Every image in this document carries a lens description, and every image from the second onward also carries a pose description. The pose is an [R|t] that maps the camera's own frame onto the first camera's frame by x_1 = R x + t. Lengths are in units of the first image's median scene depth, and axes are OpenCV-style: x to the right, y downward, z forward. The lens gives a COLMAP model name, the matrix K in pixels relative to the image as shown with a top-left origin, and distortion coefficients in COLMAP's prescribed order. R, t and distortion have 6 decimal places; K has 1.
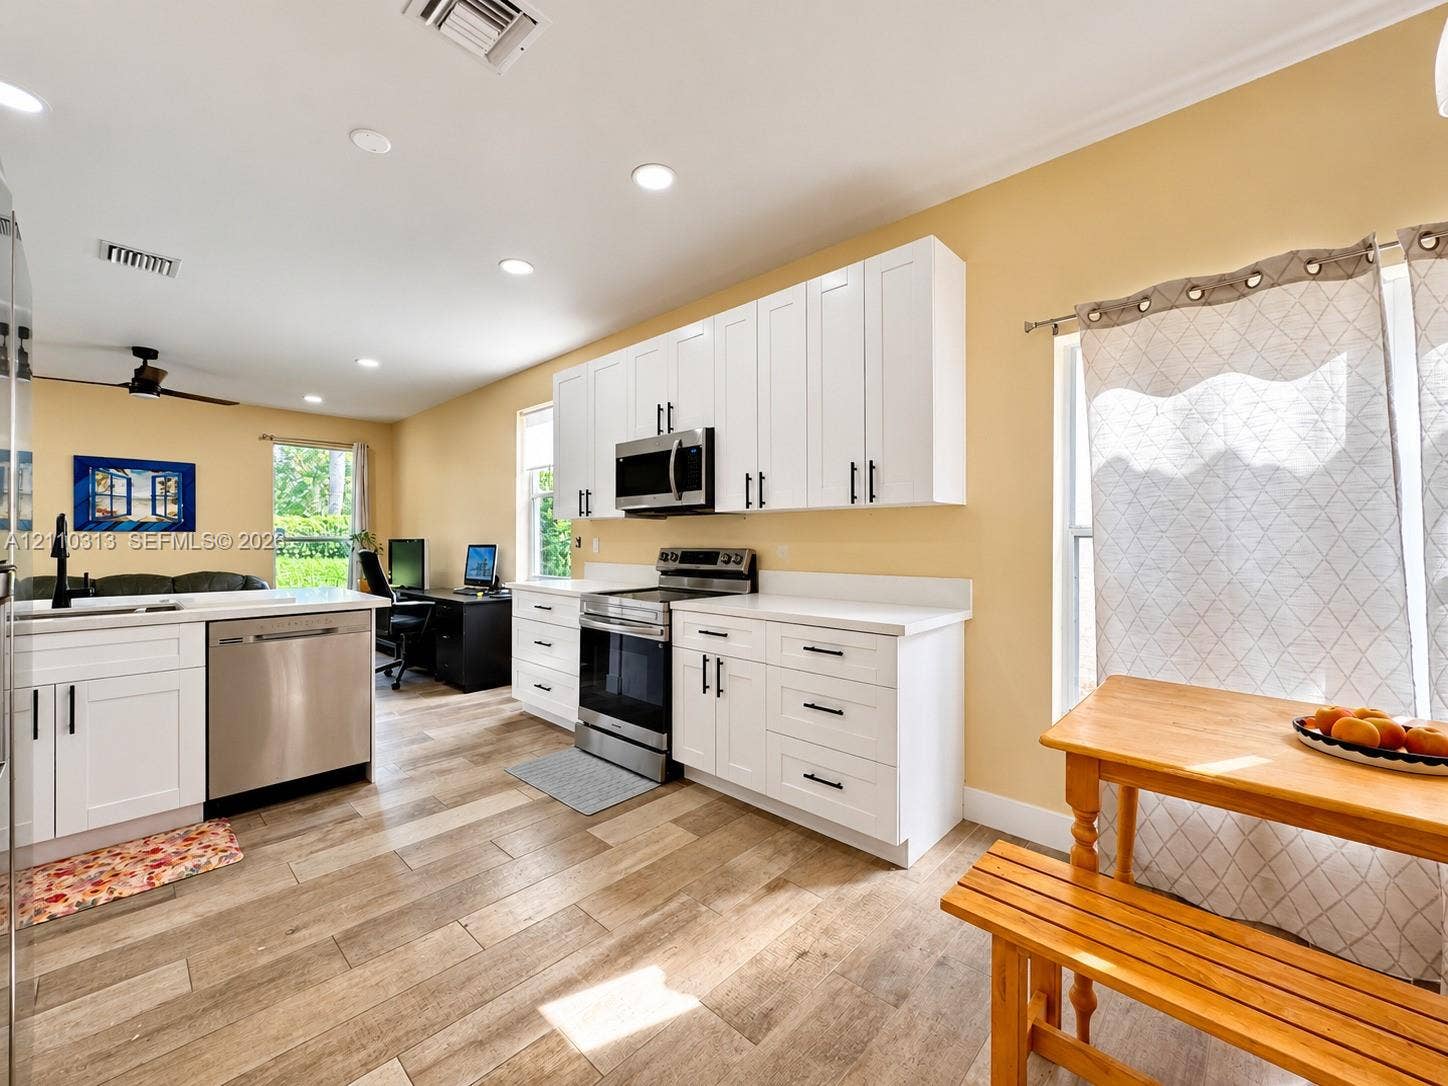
lens RADIAL K [[572.3, 0, 726.4], [0, 572.3, 534.3], [0, 0, 1]] dist [-0.006337, -0.000048]
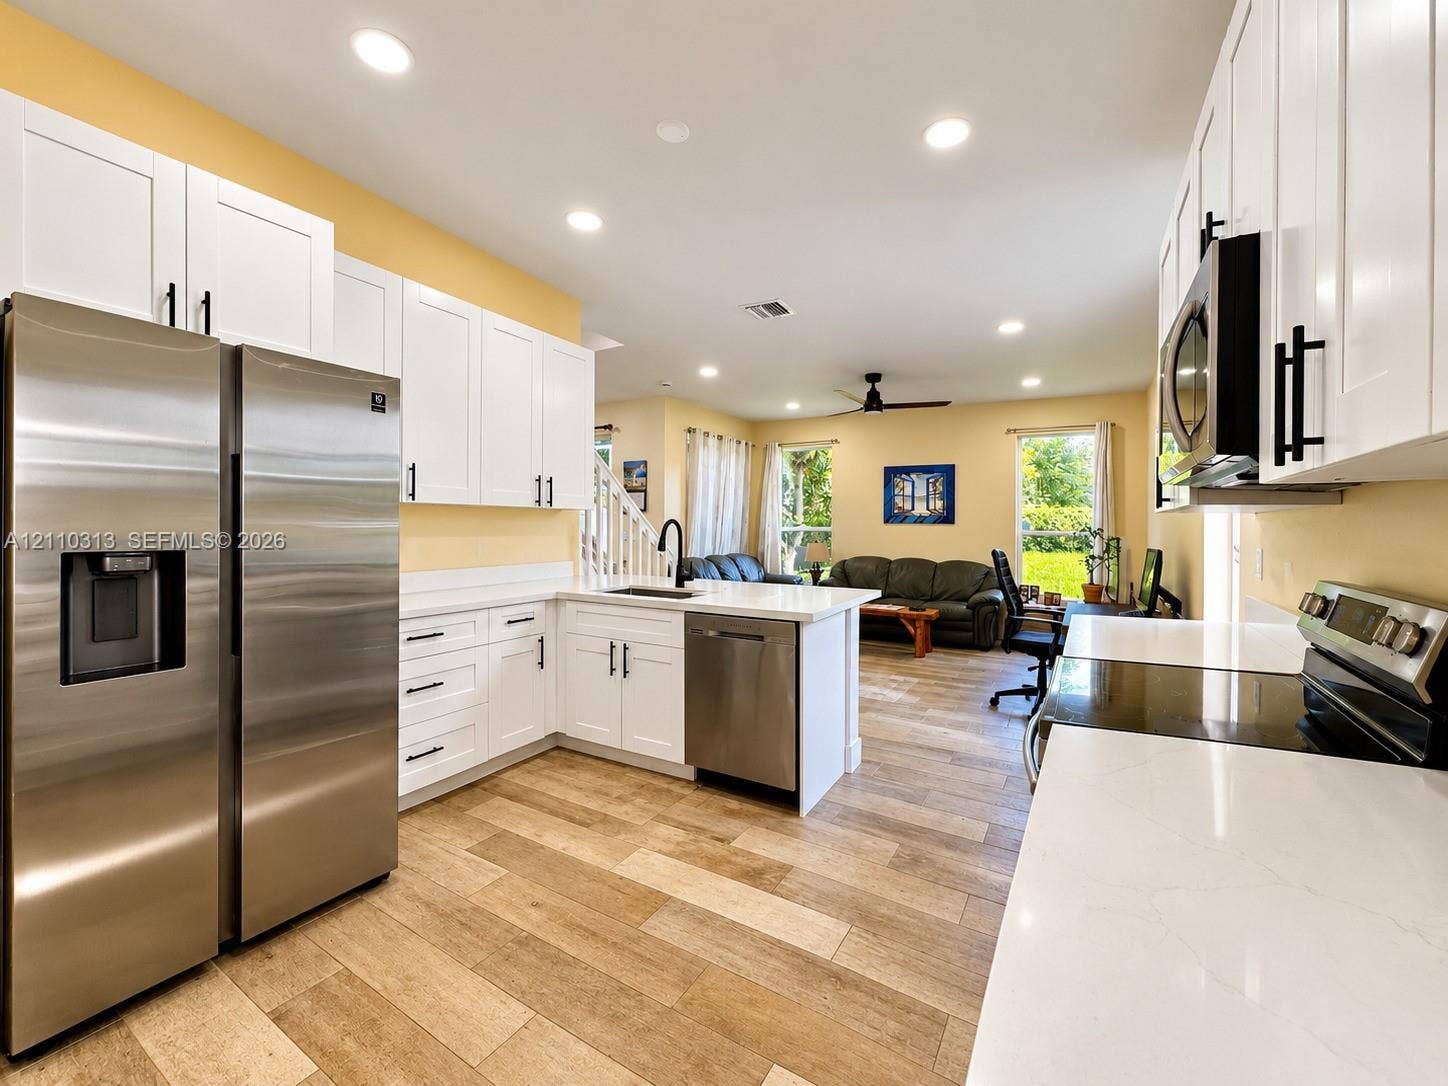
lens RADIAL K [[599.5, 0, 718.6], [0, 599.5, 542.2], [0, 0, 1]] dist [-0.015081, -0.000050]
pose [[0.233370, 0.034745, -0.971767, 0.177126], [0.000565, 0.999356, 0.035867, -0.020953], [0.972388, -0.008919, 0.233200, 0.468781]]
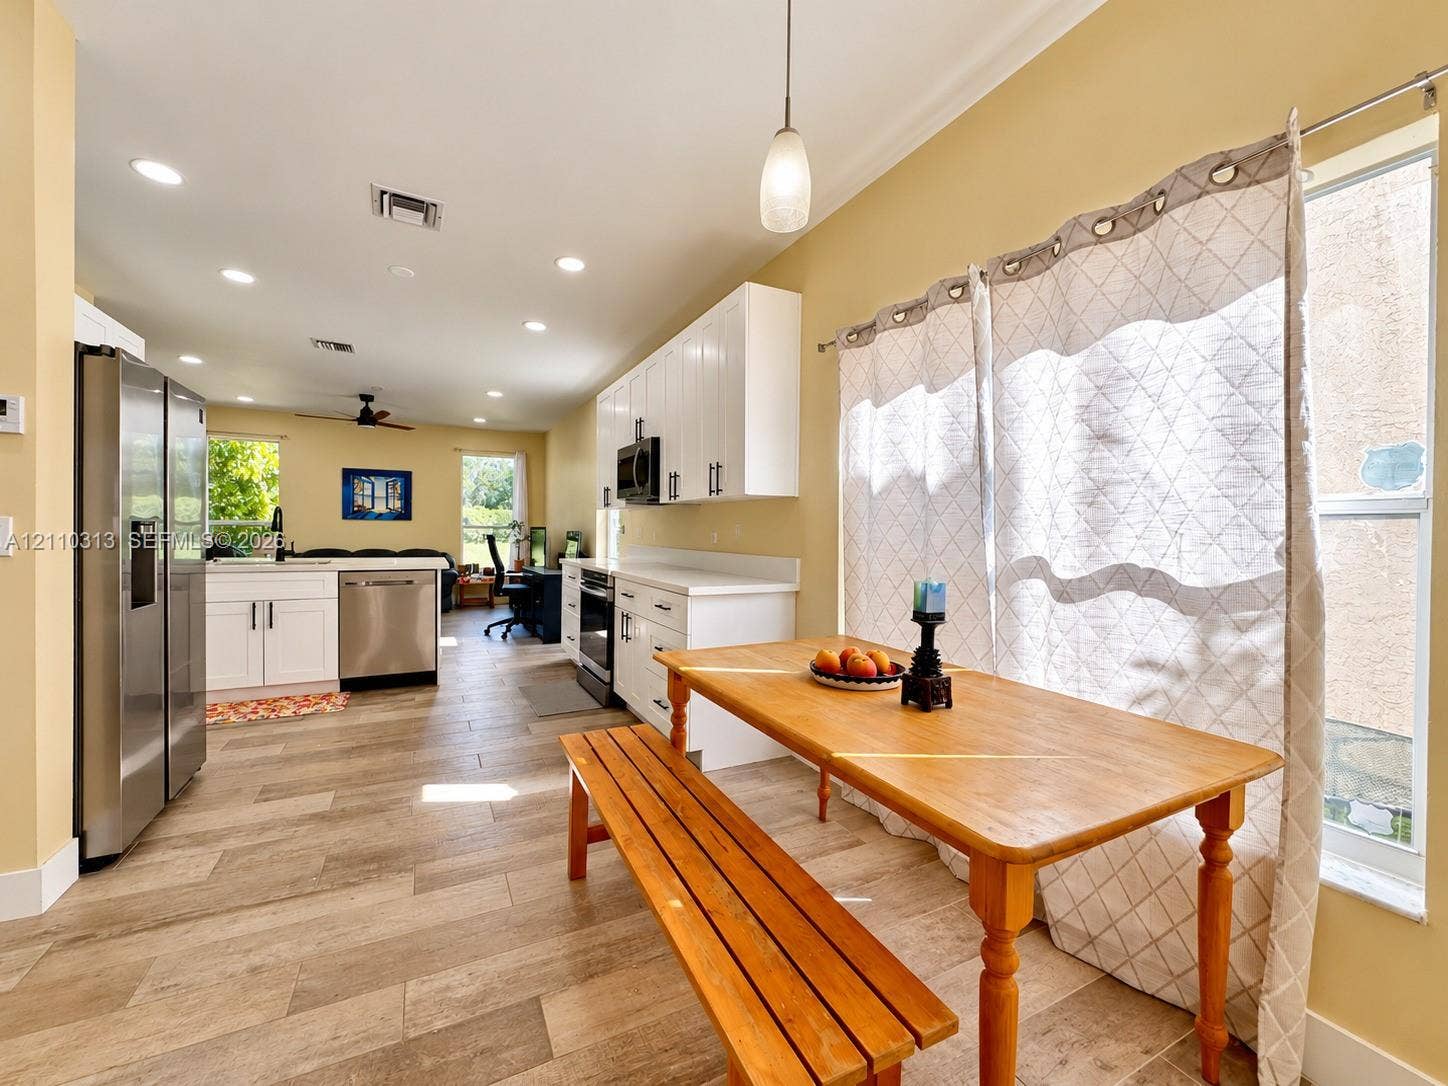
lens RADIAL K [[572.3, 0, 715.0], [0, 572.3, 534.1], [0, 0, 1]] dist [-0.006337, -0.000048]
pose [[0.942980, 0.010611, -0.332681, 0.395815], [-0.006108, 0.999875, 0.014580, 0.007470], [0.332794, -0.011717, 0.942927, -0.119492]]
